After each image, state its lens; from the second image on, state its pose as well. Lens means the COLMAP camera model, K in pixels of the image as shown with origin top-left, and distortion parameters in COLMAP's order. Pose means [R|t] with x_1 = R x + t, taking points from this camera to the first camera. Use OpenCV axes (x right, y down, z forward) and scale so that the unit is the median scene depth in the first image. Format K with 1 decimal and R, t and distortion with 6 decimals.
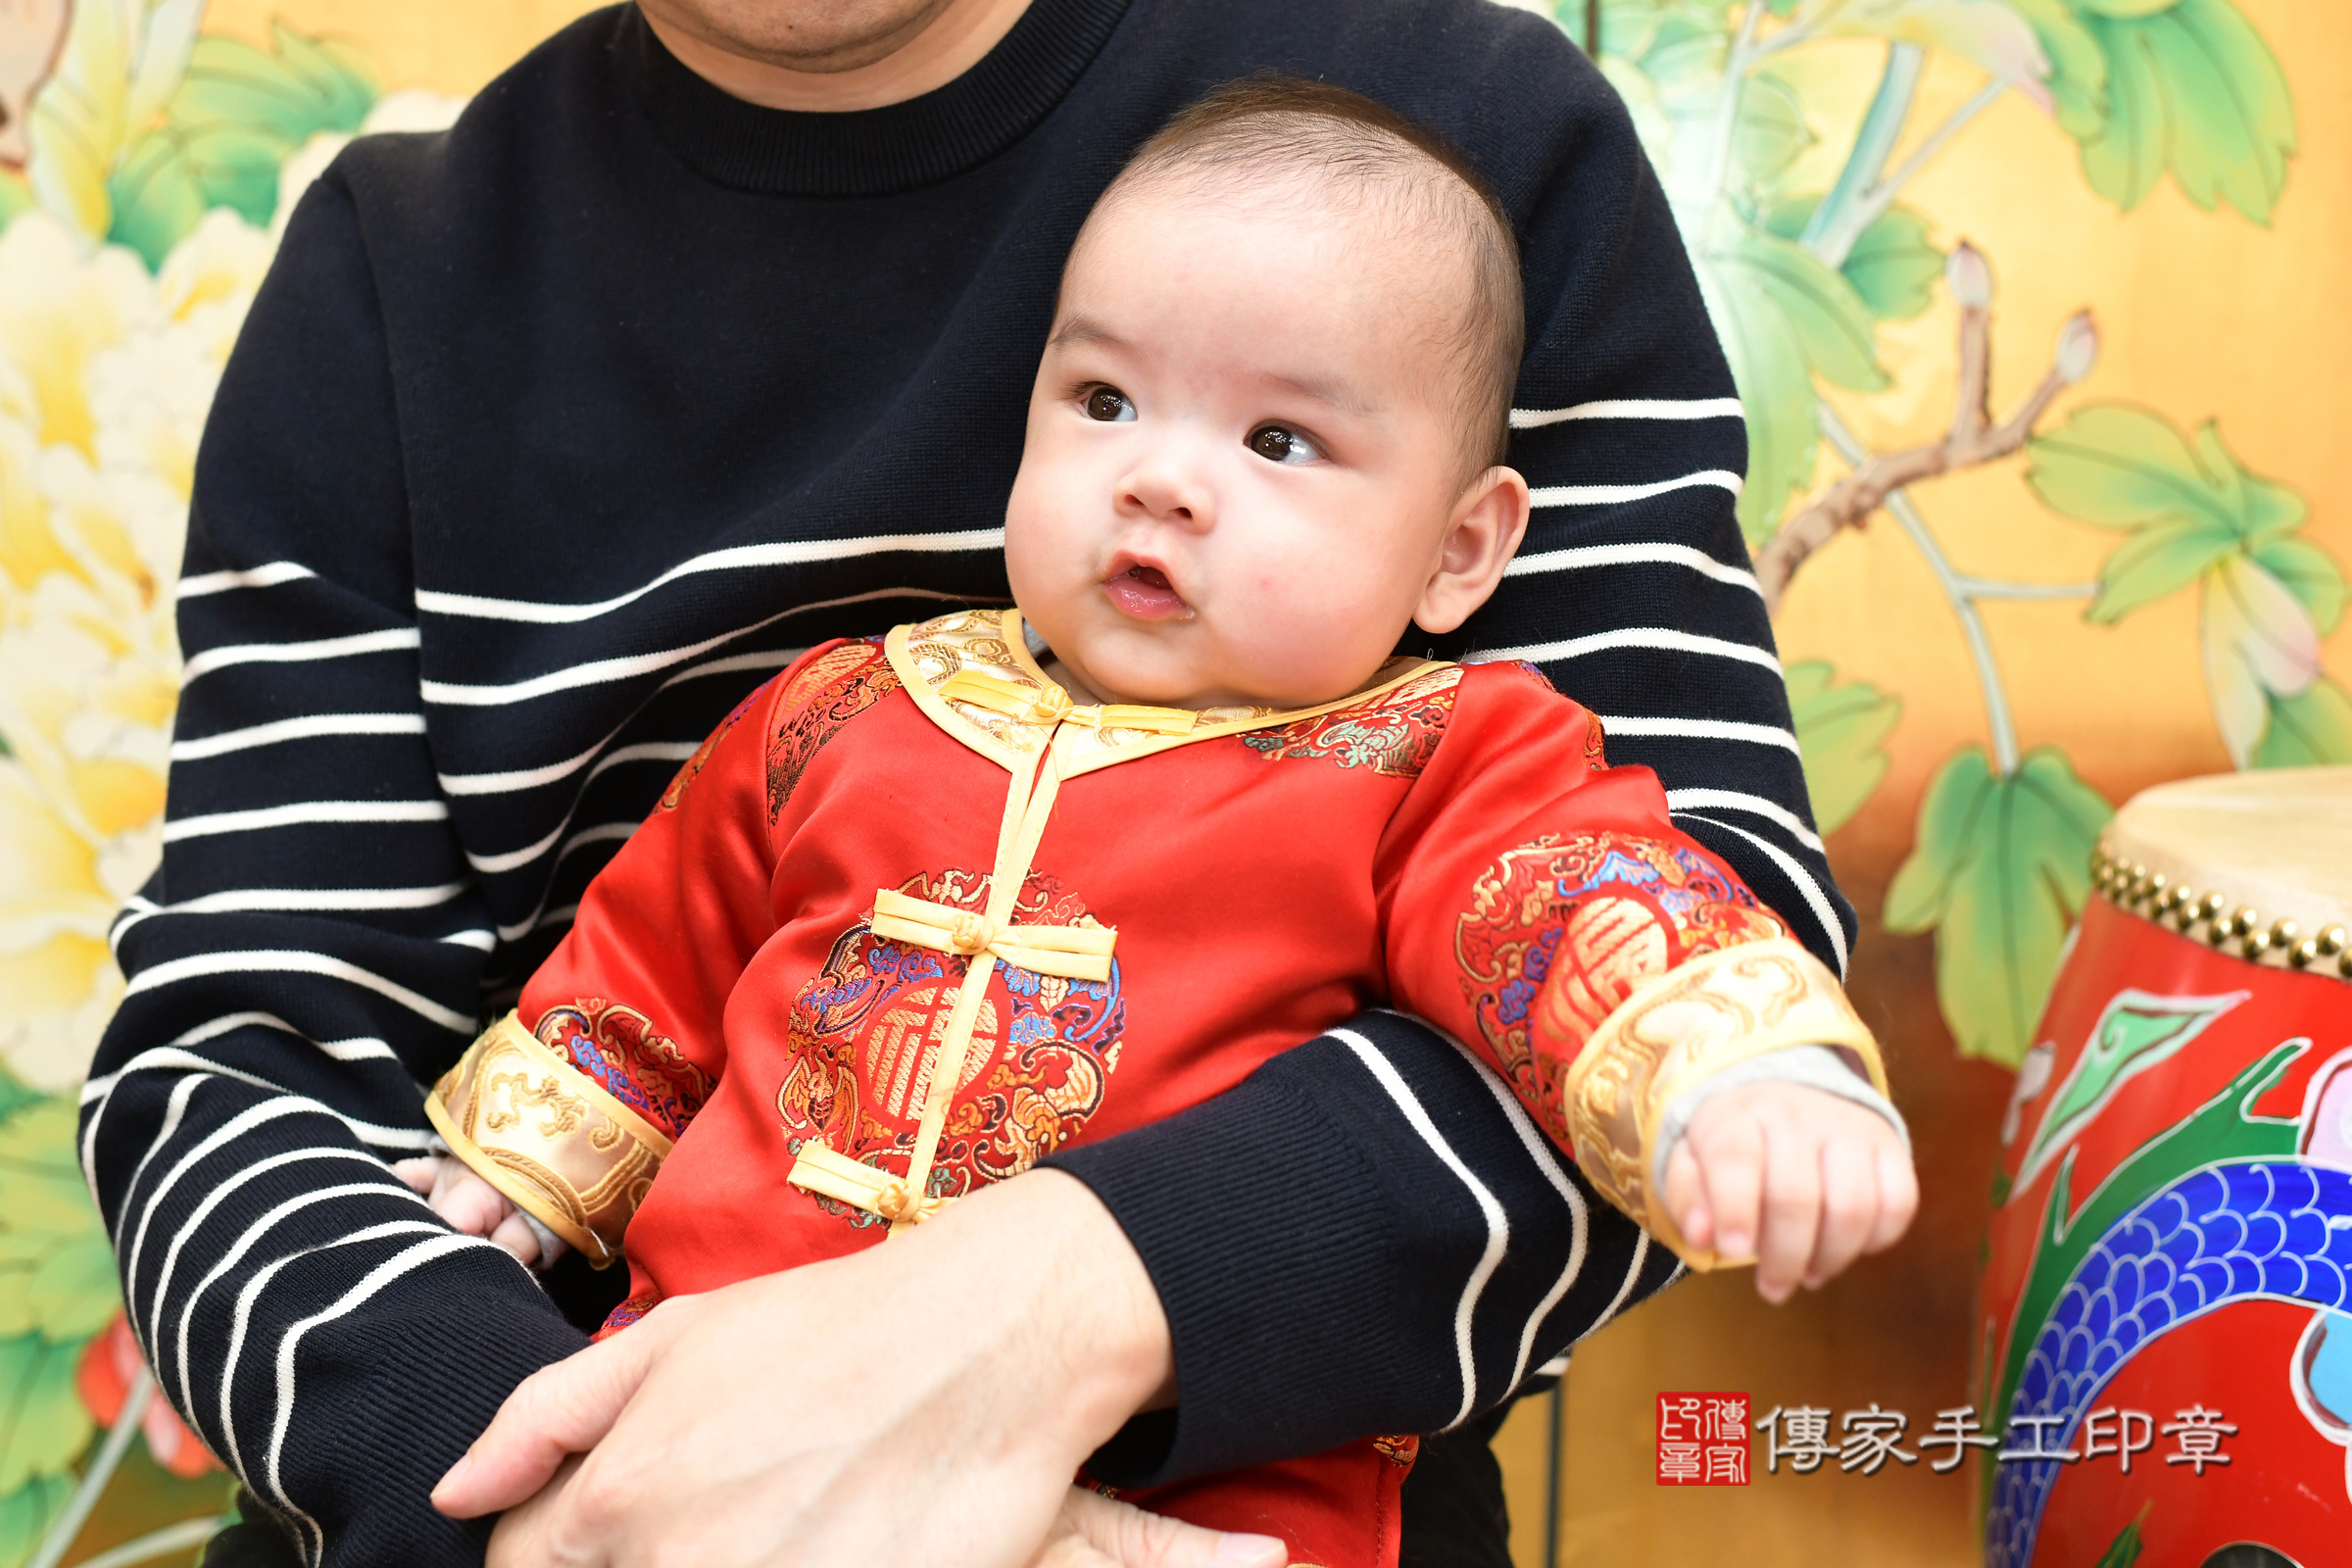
lens RADIAL K [[3131.8, 0, 1231.4], [0, 3131.8, 664.8], [0, 0, 1]] dist [-0.068011, 0.000000]
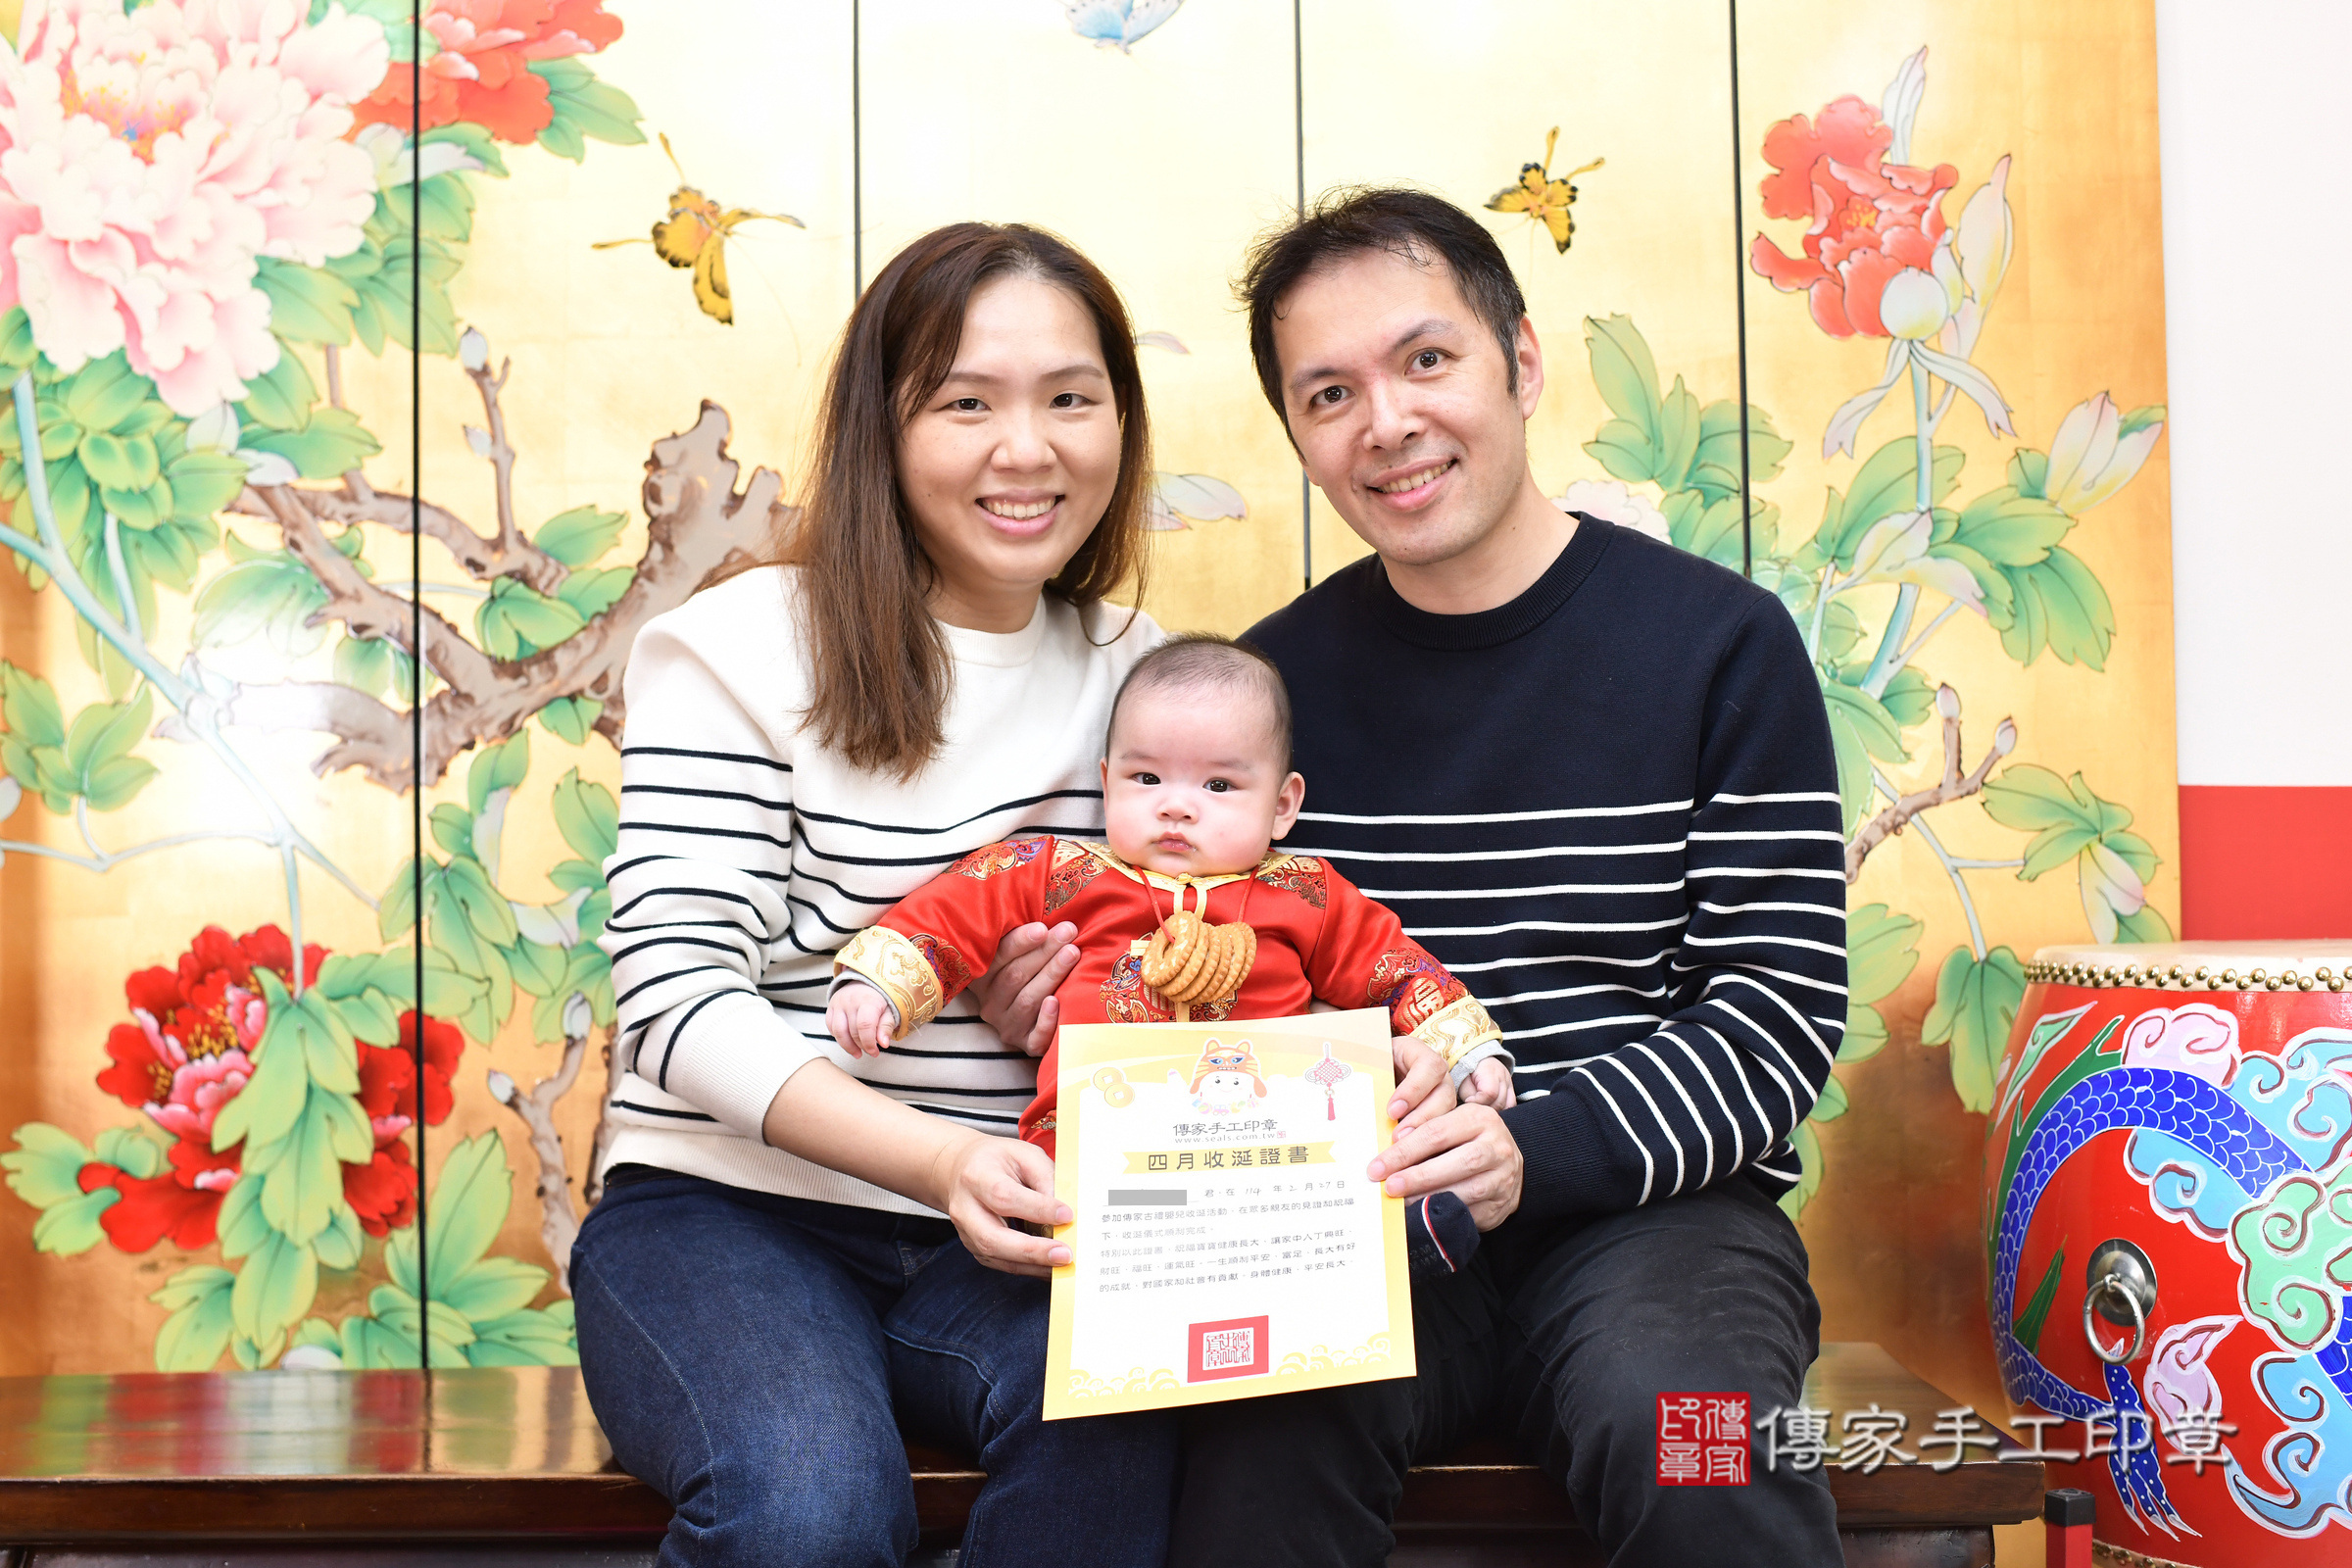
lens RADIAL K [[2848.9, 0, 1150.9], [0, 2848.9, 851.9], [0, 0, 1]] dist [-0.068800, 0.000000]
pose [[0.998966, -0.028290, -0.035581, -0.198118], [0.024216, 0.993622, -0.110134, 0.150065], [0.038470, 0.109159, 0.993280, -0.758828]]
